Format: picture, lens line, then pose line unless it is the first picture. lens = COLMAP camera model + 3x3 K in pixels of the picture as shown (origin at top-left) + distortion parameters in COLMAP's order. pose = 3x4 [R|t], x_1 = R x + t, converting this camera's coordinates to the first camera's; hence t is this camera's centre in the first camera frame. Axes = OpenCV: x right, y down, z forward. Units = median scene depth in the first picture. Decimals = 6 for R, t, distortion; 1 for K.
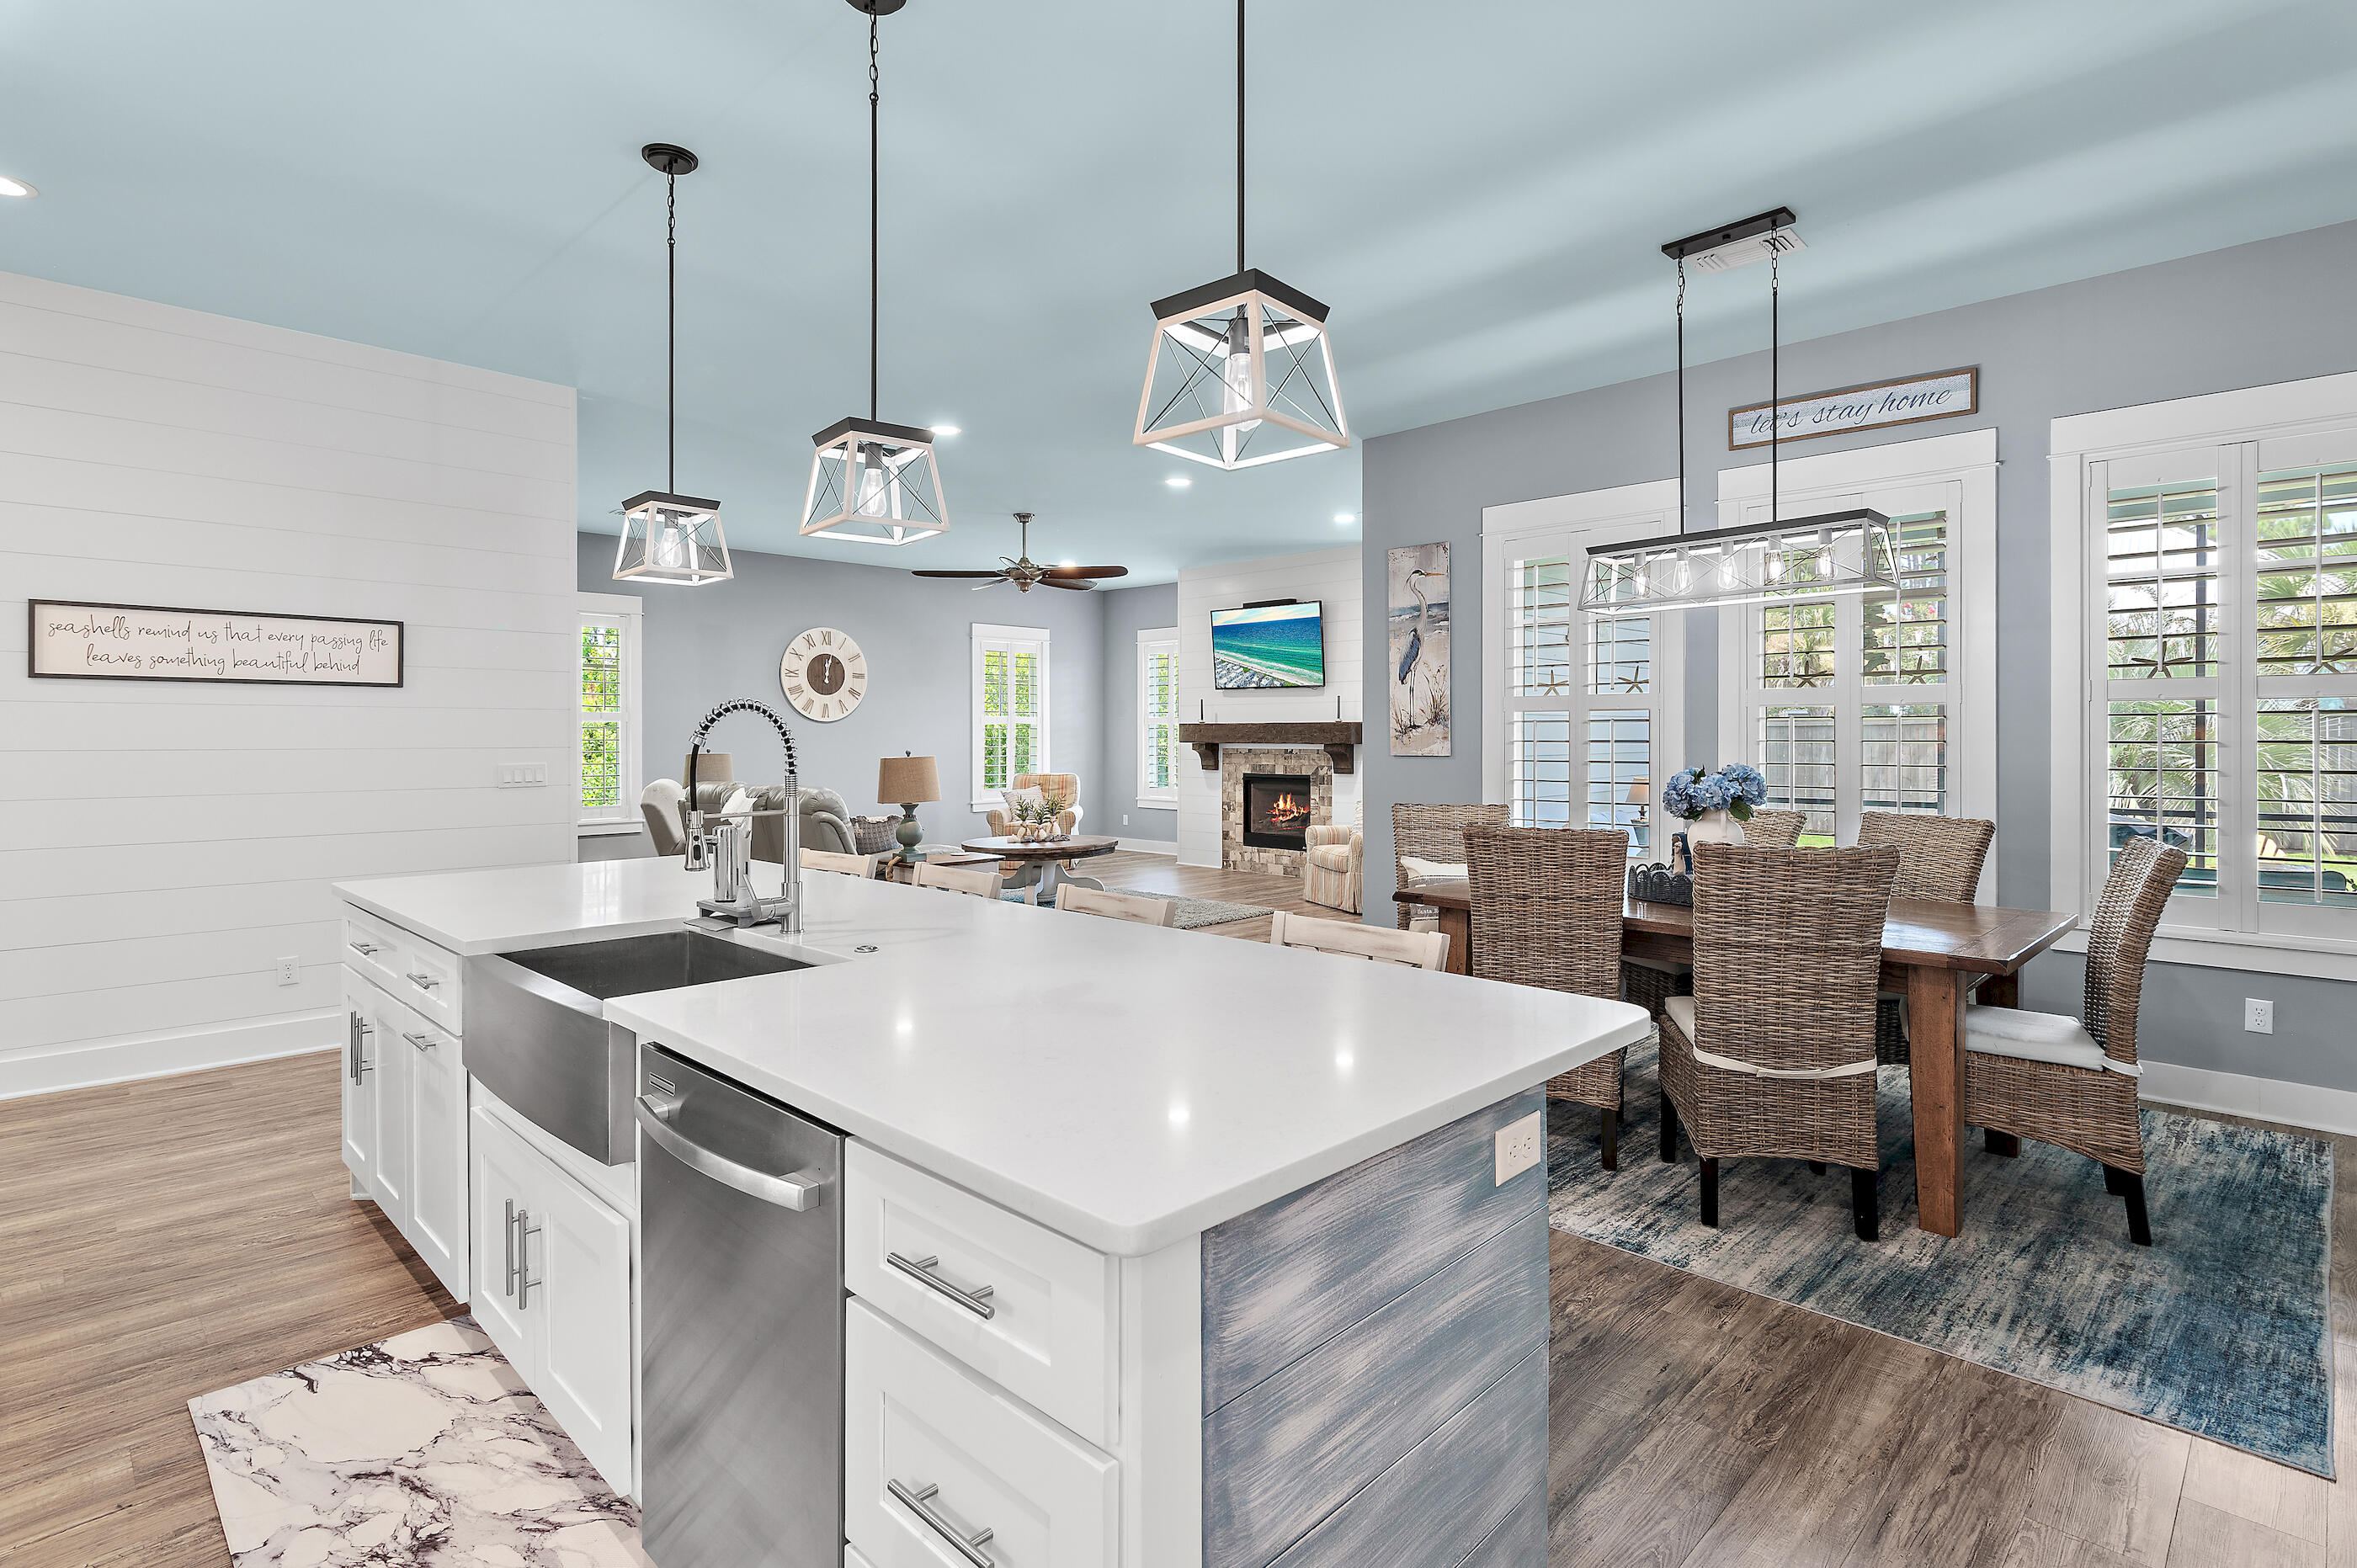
lens RADIAL K [[1156.2, 0, 1181.8], [0, 1156.2, 743.7], [0, 0, 1]] dist [0.001921, -0.001260]
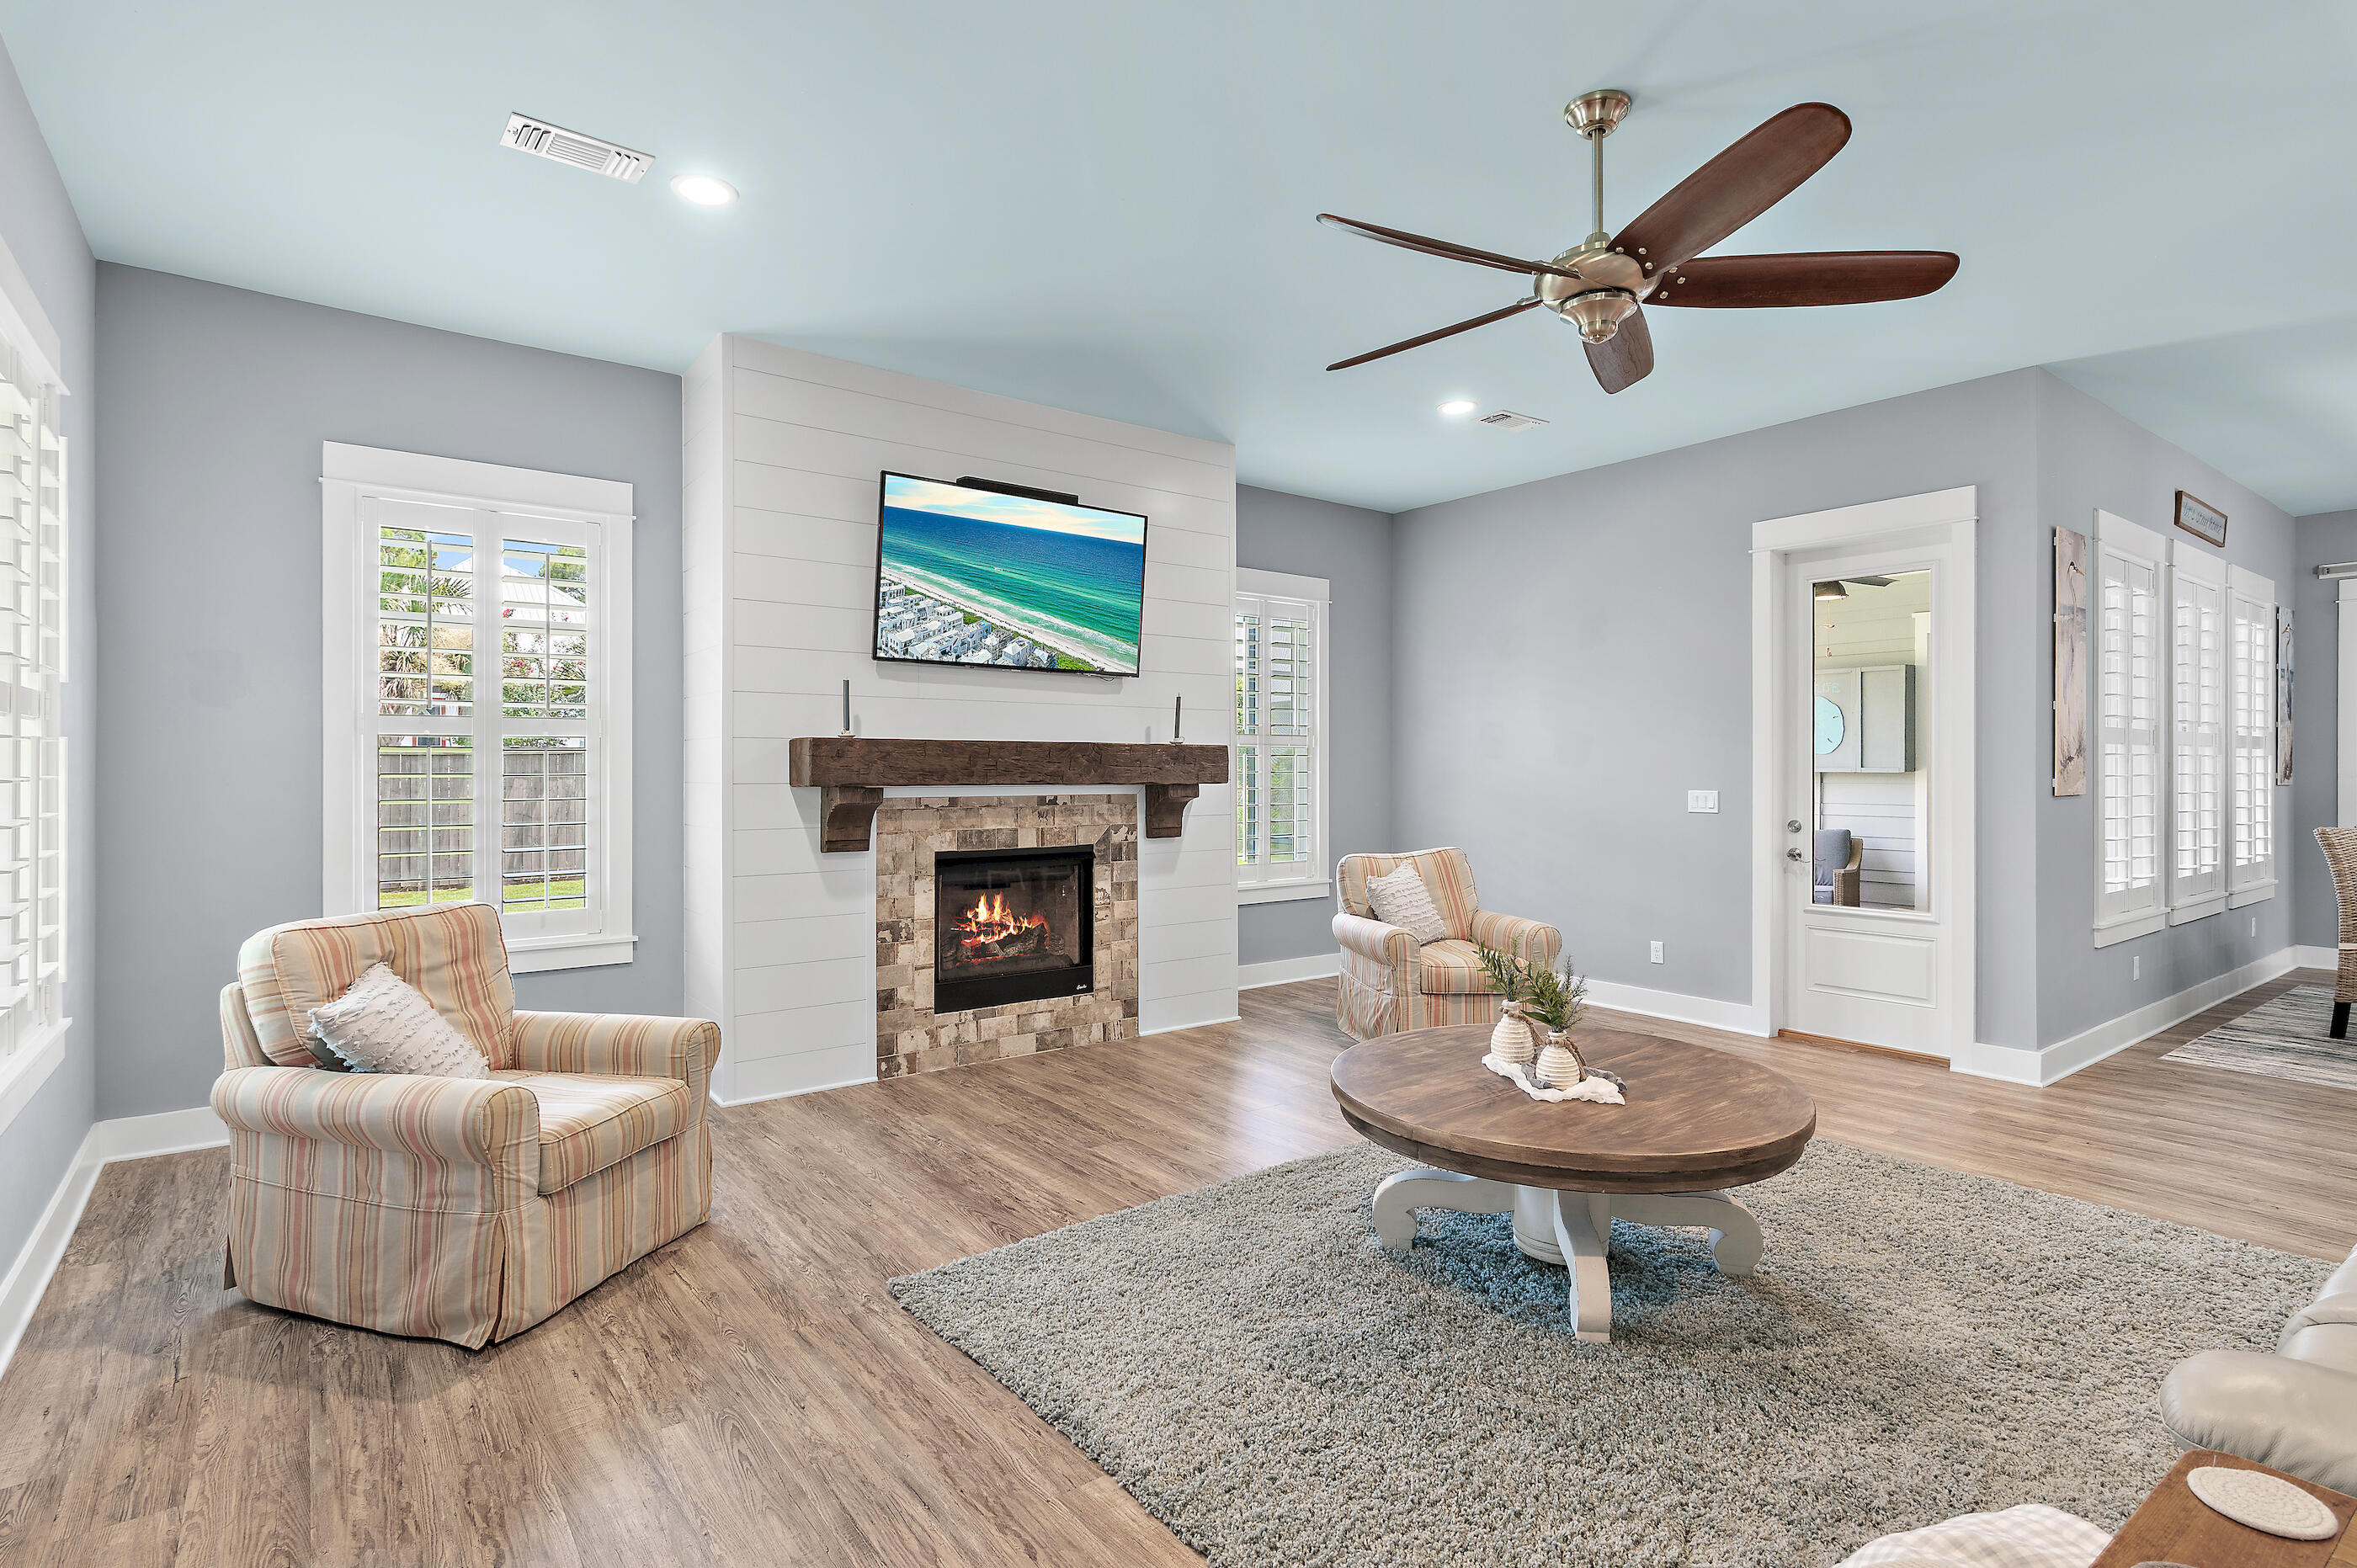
lens RADIAL K [[1156.2, 0, 1198.2], [0, 1156.2, 783.9], [0, 0, 1]] dist [0.001921, -0.001260]
pose [[0.140498, -0.018383, 0.989910, -0.680702], [0.005211, 0.999828, 0.017827, -0.015596], [-0.990067, 0.002654, 0.140569, 1.513679]]
